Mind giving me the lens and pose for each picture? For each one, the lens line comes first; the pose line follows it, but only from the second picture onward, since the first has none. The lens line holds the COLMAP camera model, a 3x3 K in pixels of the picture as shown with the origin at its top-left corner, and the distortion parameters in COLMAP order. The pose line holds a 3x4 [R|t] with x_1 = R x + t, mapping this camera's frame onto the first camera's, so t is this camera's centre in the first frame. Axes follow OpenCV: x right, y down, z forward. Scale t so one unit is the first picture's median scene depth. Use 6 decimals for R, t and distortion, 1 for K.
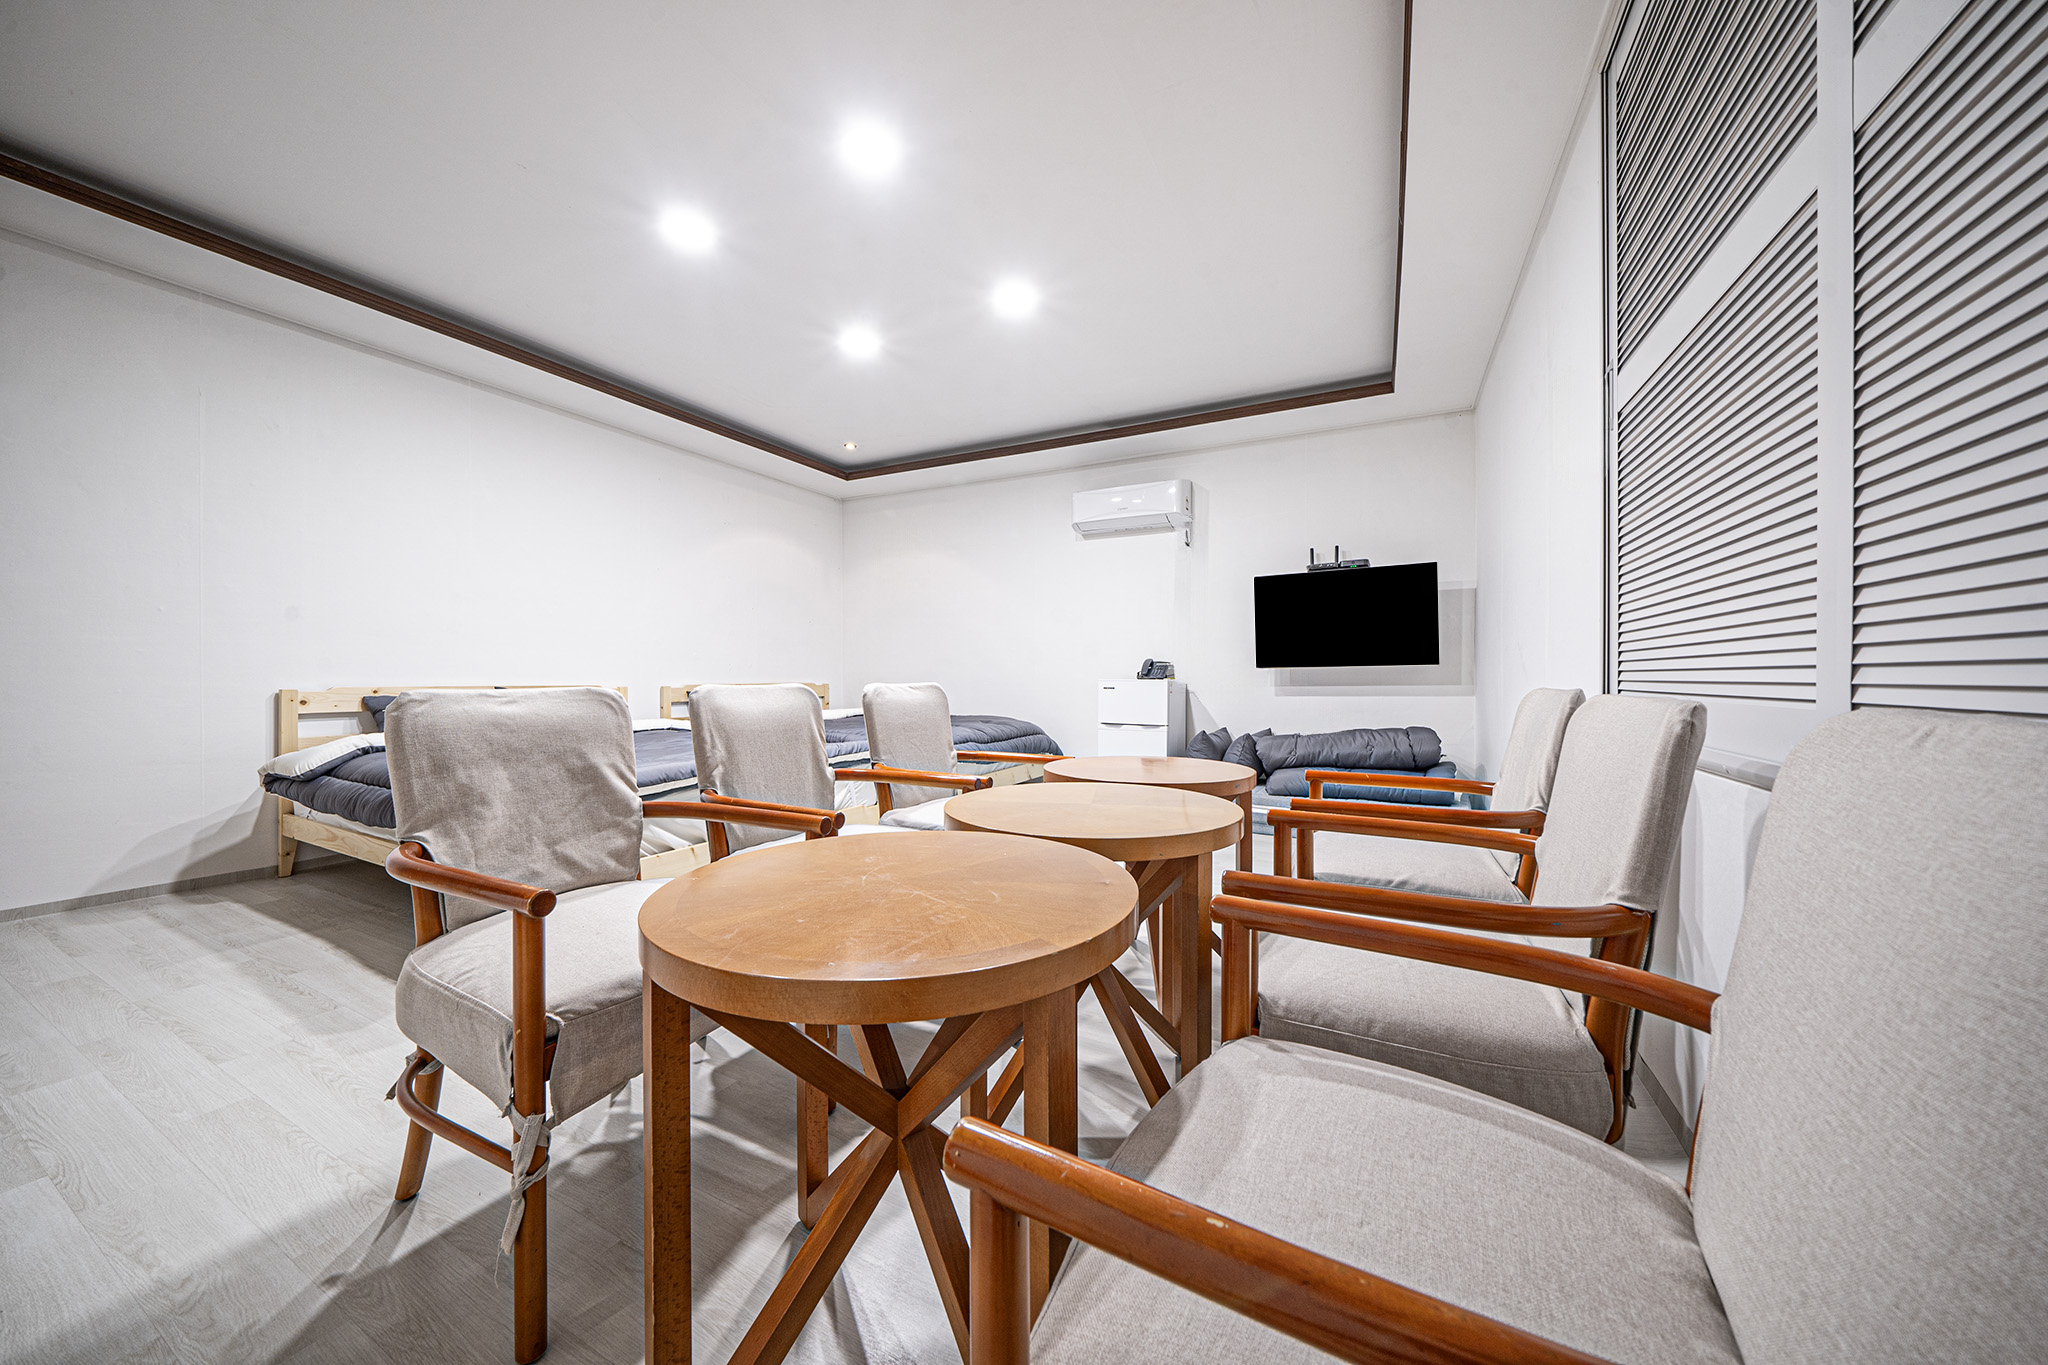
lens RADIAL K [[692.1, 0, 1022.8], [0, 692.1, 672.1], [0, 0, 1]] dist [-0.000318, 0.000097]
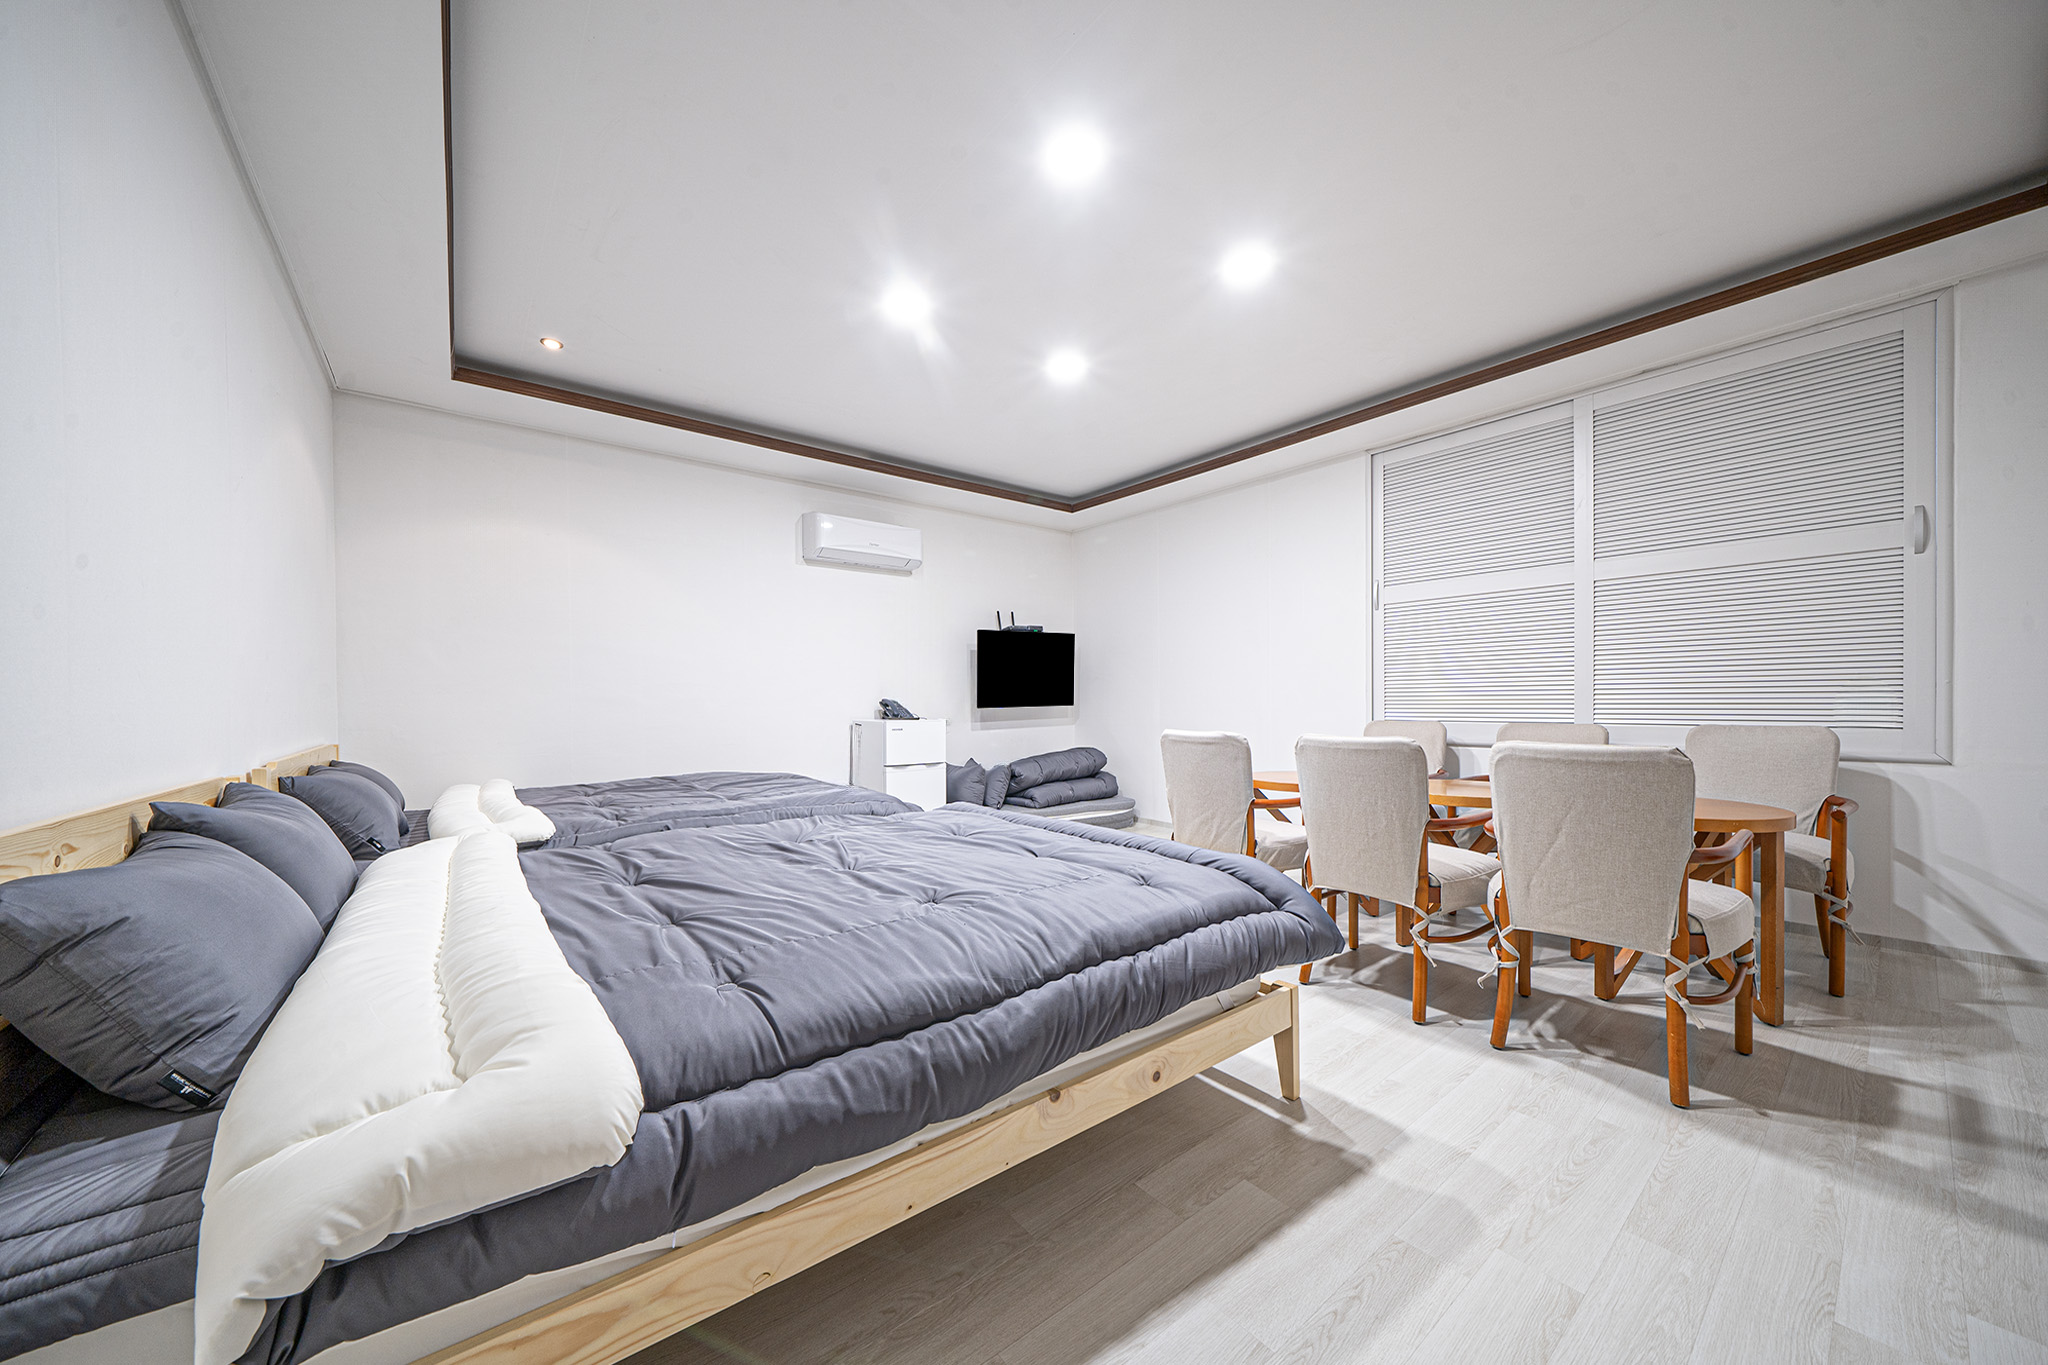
lens RADIAL K [[716.9, 0, 1023.3], [0, 716.9, 695.7], [0, 0, 1]] dist [-0.002084, -0.000160]
pose [[0.405021, 0.005731, 0.914289, -1.137360], [0.004784, 0.999953, -0.008387, -0.025223], [-0.914295, 0.007771, 0.404975, 0.671200]]
